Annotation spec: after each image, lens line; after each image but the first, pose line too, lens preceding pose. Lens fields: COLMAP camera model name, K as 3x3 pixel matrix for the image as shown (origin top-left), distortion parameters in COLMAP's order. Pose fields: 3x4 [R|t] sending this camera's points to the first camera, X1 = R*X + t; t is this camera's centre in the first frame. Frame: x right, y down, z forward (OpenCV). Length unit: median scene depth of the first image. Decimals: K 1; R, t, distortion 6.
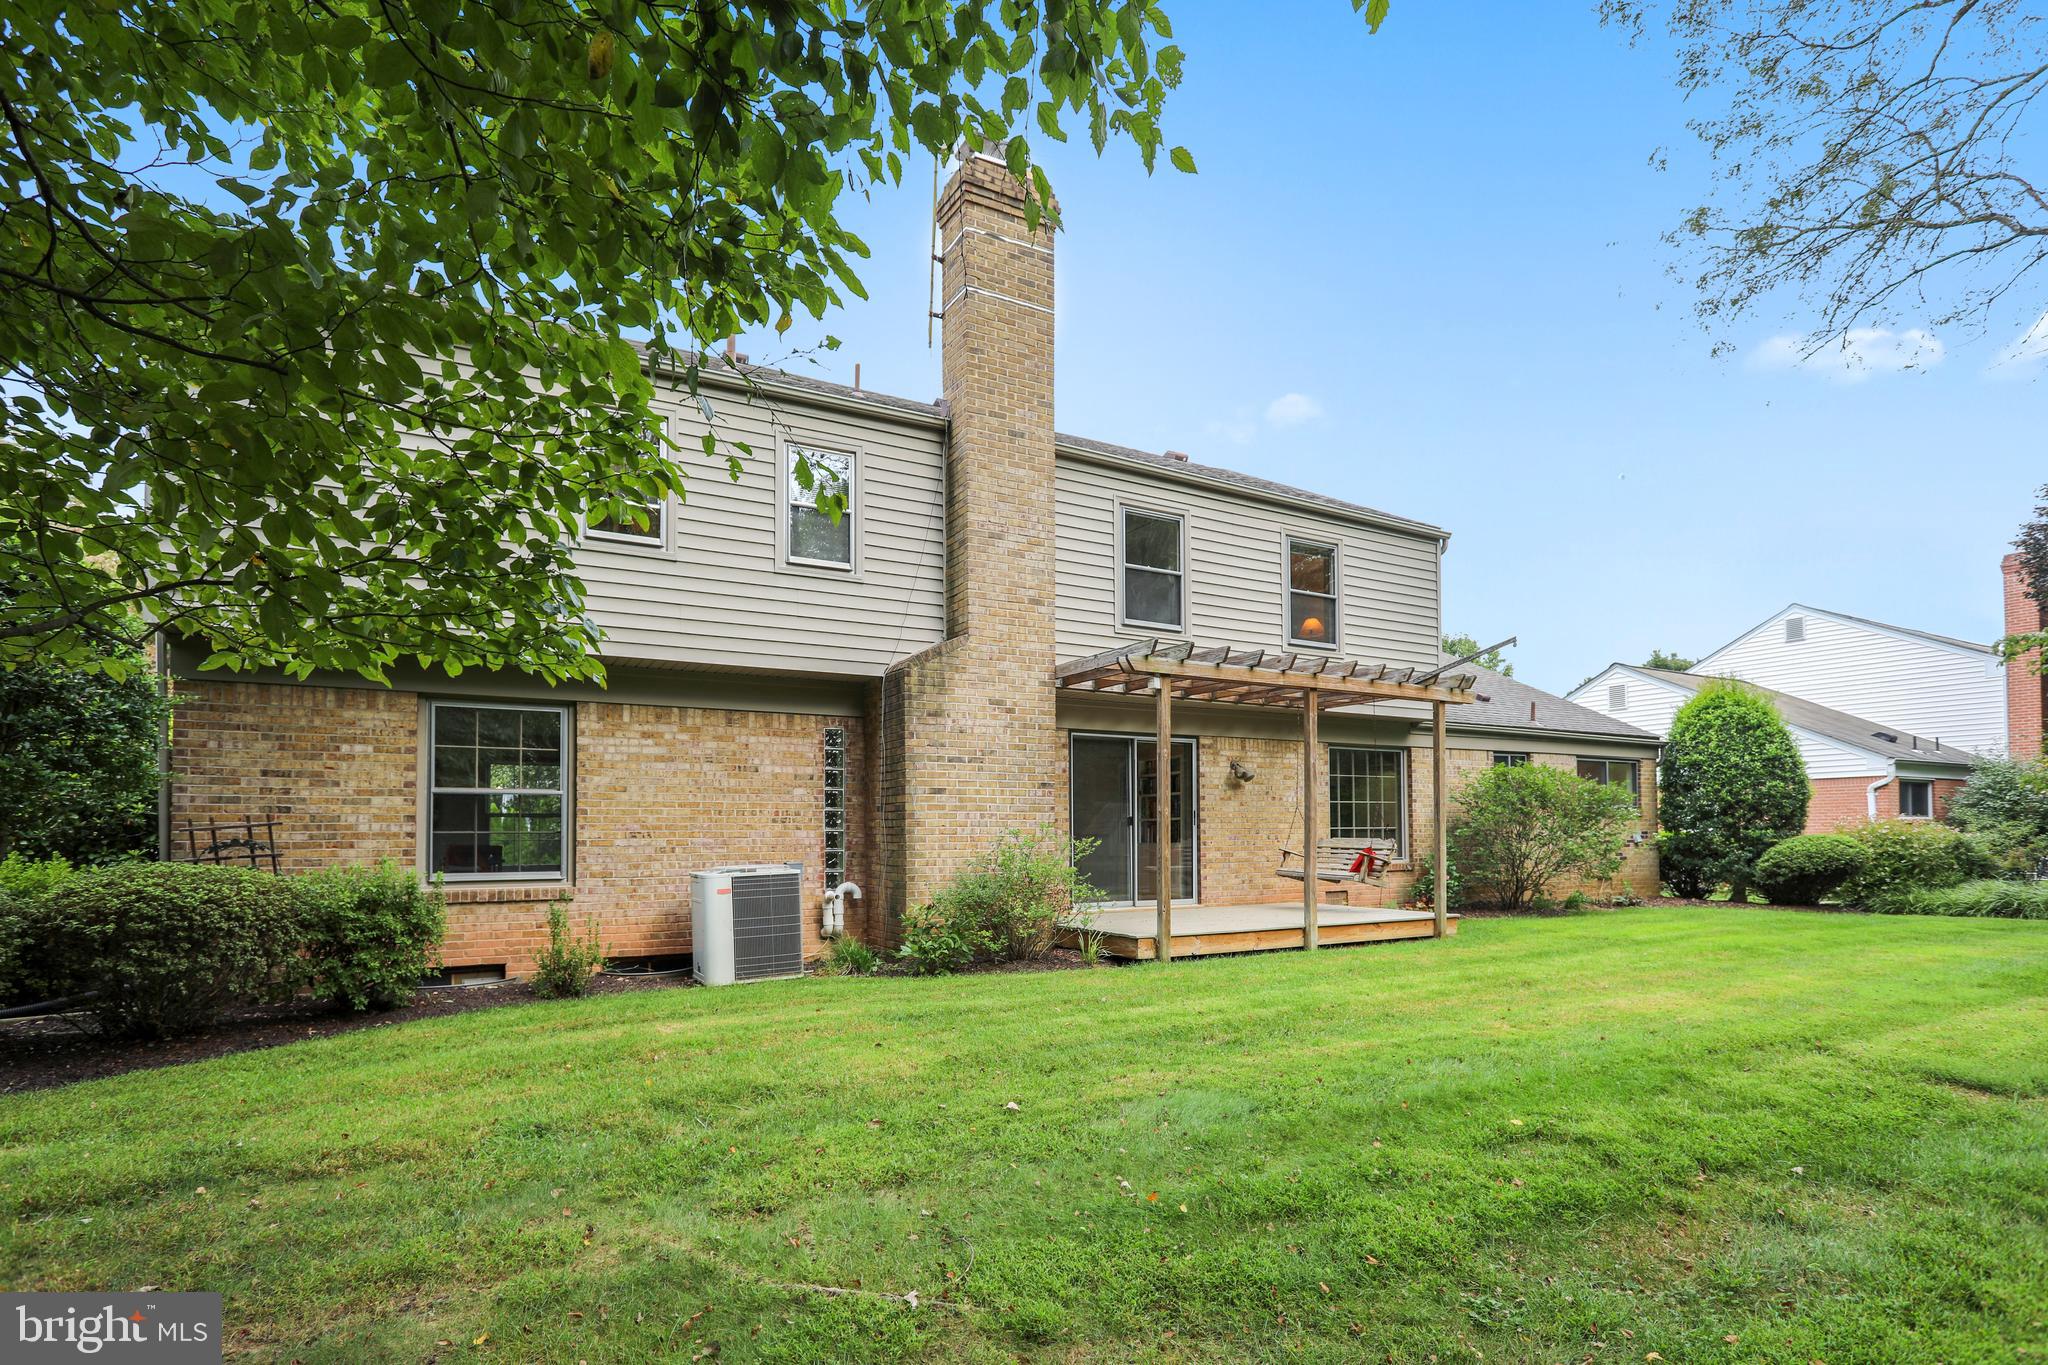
lens RADIAL K [[1010.3, 0, 1025.5], [0, 1010.3, 810.5], [0, 0, 1]] dist [-0.001987, -0.000100]
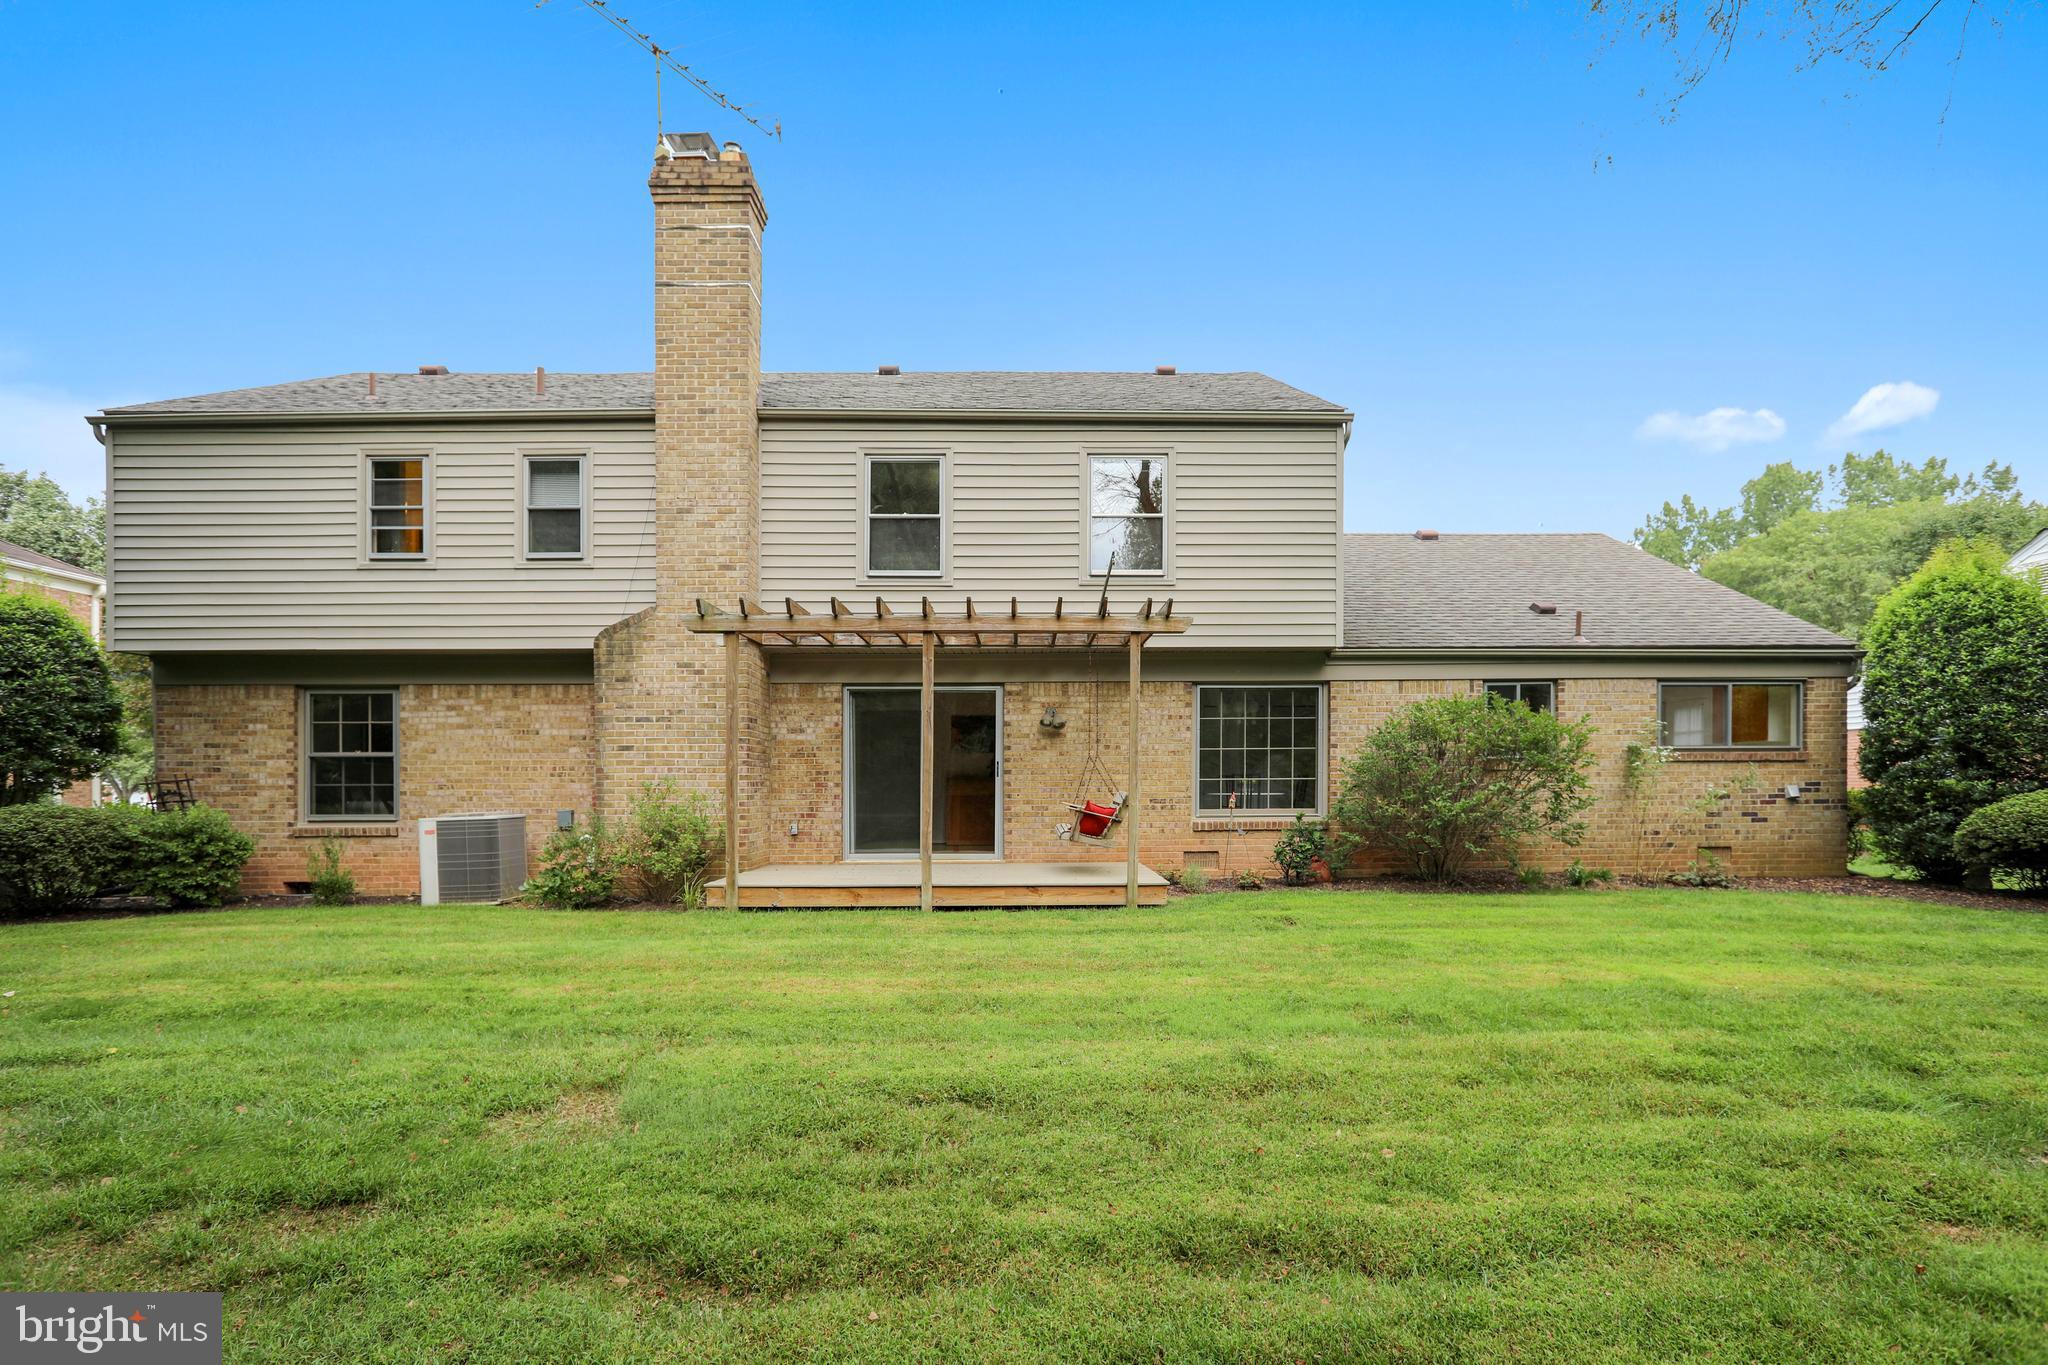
lens RADIAL K [[1012.2, 0, 1024.1], [0, 1012.2, 790.6], [0, 0, 1]] dist [-0.001820, -0.000231]
pose [[0.876596, 0.003775, -0.481212, 0.818172], [0.011513, 0.999518, 0.028814, 0.000453], [0.481089, -0.030798, 0.876131, 0.219385]]
